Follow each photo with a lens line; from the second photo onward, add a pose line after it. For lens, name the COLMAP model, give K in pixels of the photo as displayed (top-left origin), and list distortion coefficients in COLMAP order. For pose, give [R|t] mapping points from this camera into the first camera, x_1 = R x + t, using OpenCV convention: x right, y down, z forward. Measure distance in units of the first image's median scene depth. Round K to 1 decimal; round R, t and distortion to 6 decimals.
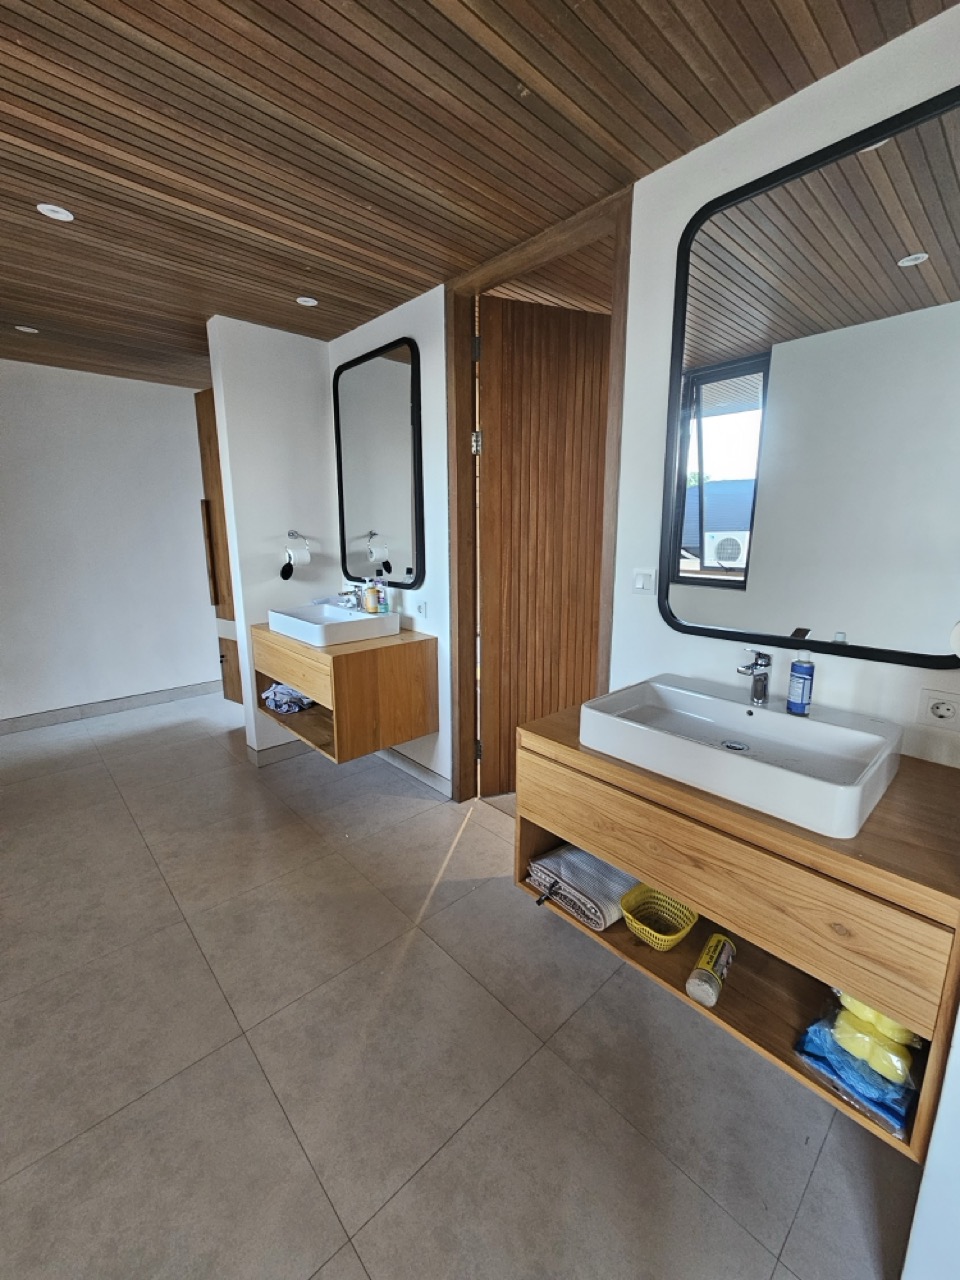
lens RADIAL K [[526.5, 0, 484.4], [0, 526.5, 635.4], [0, 0, 1]] dist [0.002479, -0.000013]
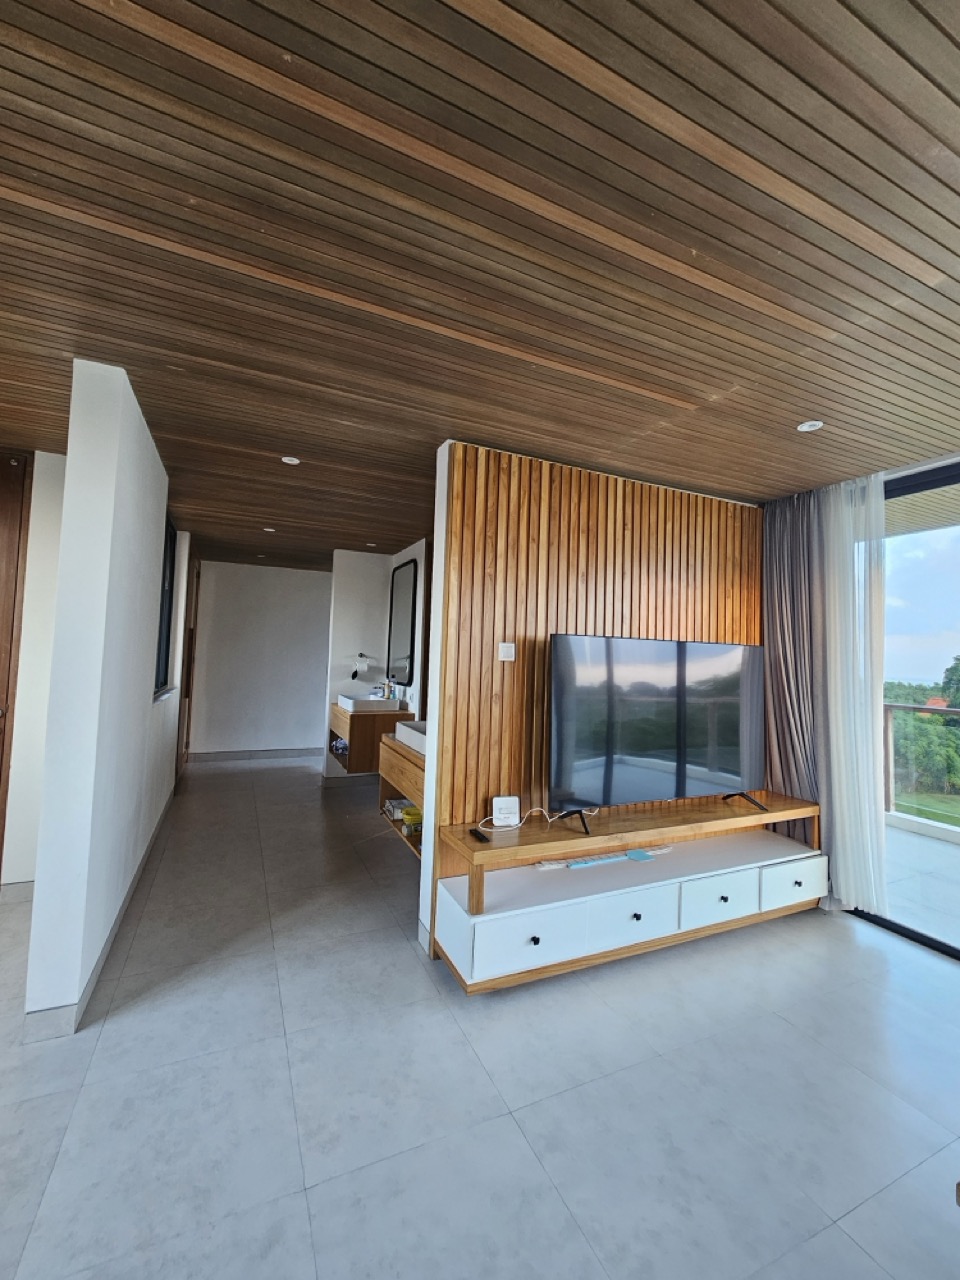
lens RADIAL K [[526.5, 0, 477.0], [0, 526.5, 633.7], [0, 0, 1]] dist [0.002479, -0.000013]
pose [[0.949549, 0.018368, -0.313080, 0.623578], [-0.096186, 0.967229, -0.234981, 0.132886], [0.298504, 0.253240, 0.920198, -0.607549]]
